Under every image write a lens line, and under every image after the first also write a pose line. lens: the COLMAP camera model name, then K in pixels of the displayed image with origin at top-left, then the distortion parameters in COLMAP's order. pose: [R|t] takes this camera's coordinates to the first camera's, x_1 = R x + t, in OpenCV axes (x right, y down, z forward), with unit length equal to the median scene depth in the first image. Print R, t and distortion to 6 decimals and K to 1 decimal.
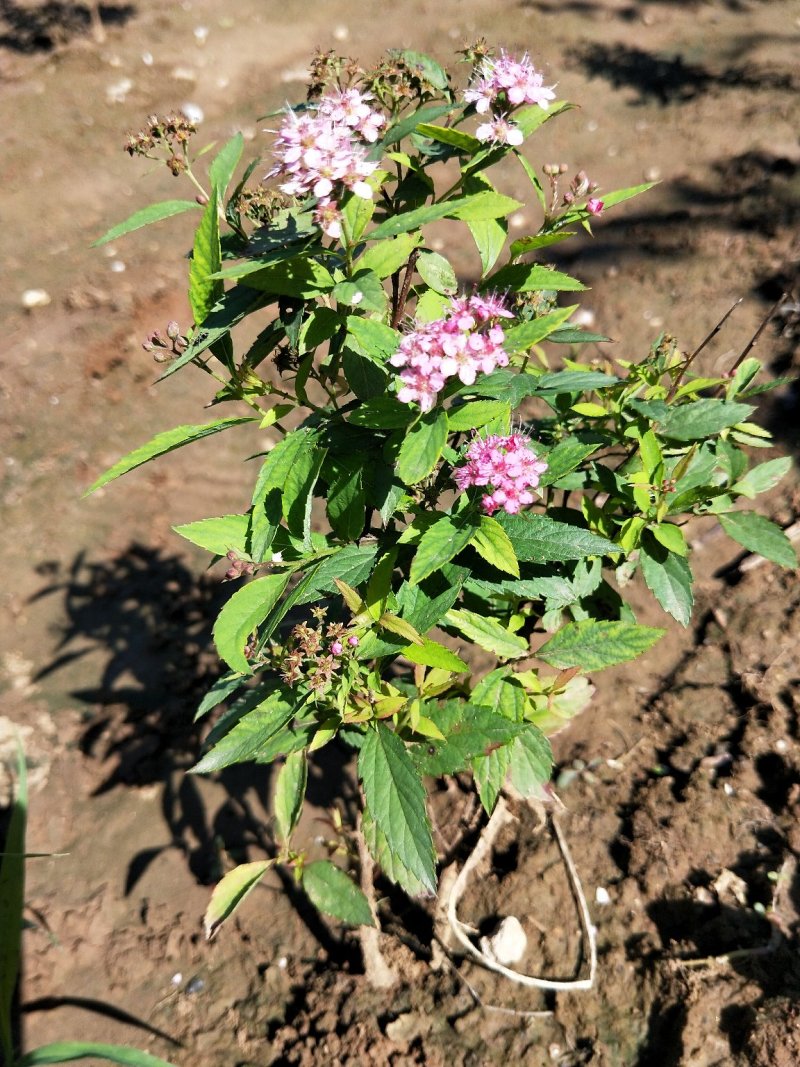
lens RADIAL K [[893.4, 0, 329.0], [0, 893.4, 532.2], [0, 0, 1]] dist [-0.012663, 0.027753]
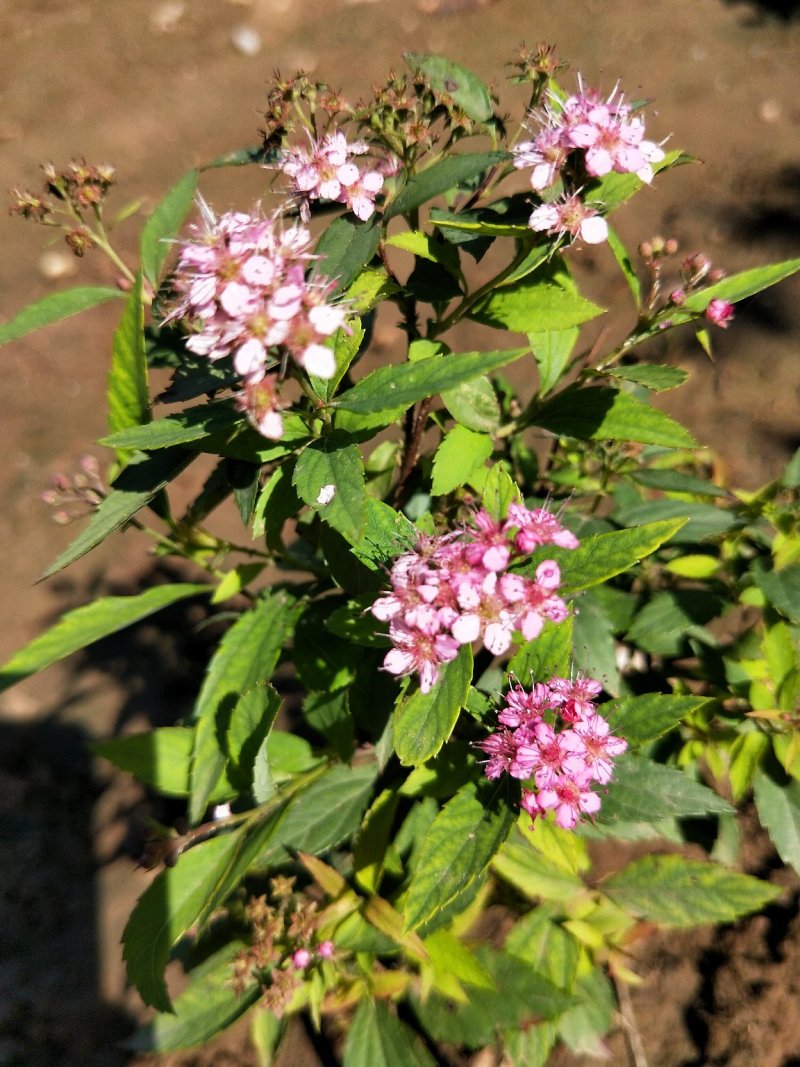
lens RADIAL K [[893.4, 0, 329.0], [0, 893.4, 532.2], [0, 0, 1]] dist [-0.012663, 0.027753]
pose [[0.996820, 0.025403, -0.075533, 0.075260], [-0.019163, 0.996430, 0.082217, -0.264863], [0.077352, -0.080508, 0.993748, 0.347722]]
